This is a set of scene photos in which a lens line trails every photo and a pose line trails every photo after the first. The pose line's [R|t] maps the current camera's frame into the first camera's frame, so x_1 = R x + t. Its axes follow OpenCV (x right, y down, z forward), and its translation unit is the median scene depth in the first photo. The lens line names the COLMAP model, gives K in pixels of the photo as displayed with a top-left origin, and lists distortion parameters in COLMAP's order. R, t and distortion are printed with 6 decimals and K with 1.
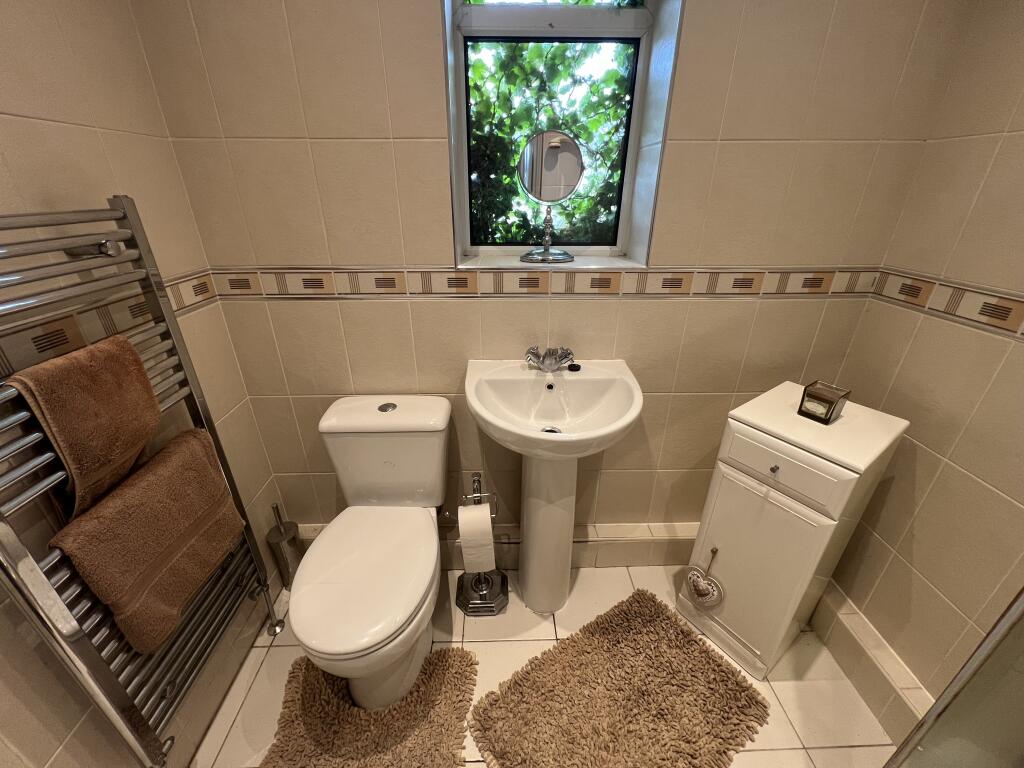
lens RADIAL K [[411.5, 0, 510.8], [0, 411.5, 386.6], [0, 0, 1]] dist [0.000881, 0.000795]
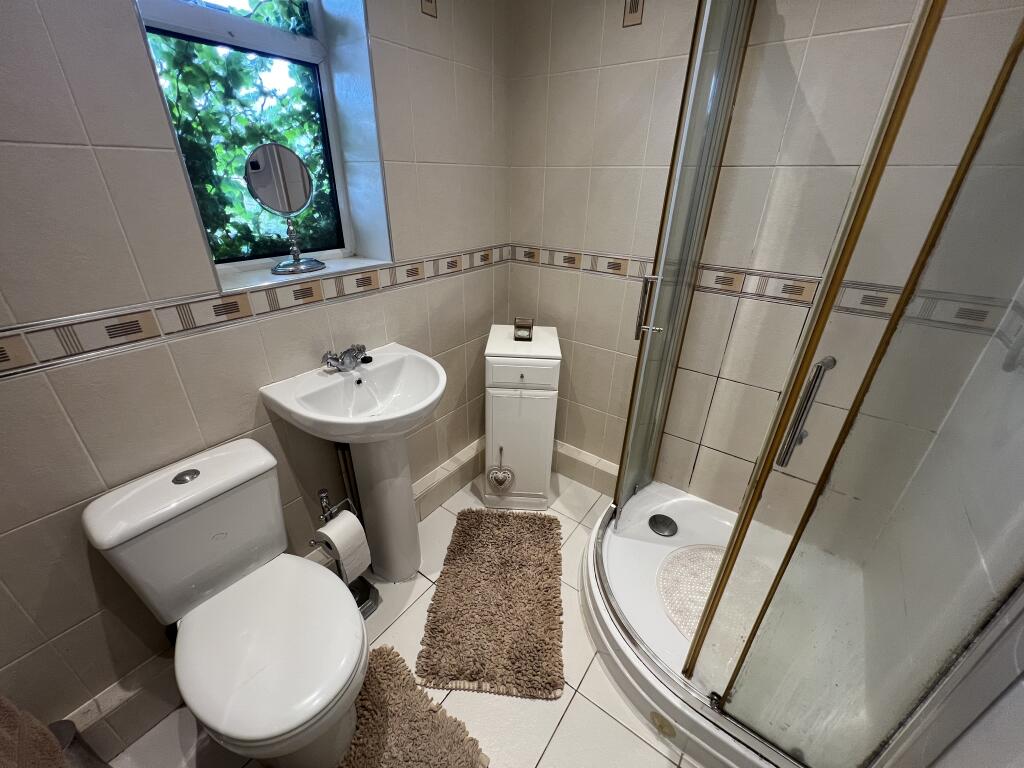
lens RADIAL K [[411.5, 0, 511.4], [0, 411.5, 386.2], [0, 0, 1]] dist [0.000881, 0.000795]
pose [[0.610896, -0.351588, 0.709360, -0.441699], [0.329766, 0.927560, 0.175746, -0.047992], [-0.719764, 0.126560, 0.682585, -0.039707]]
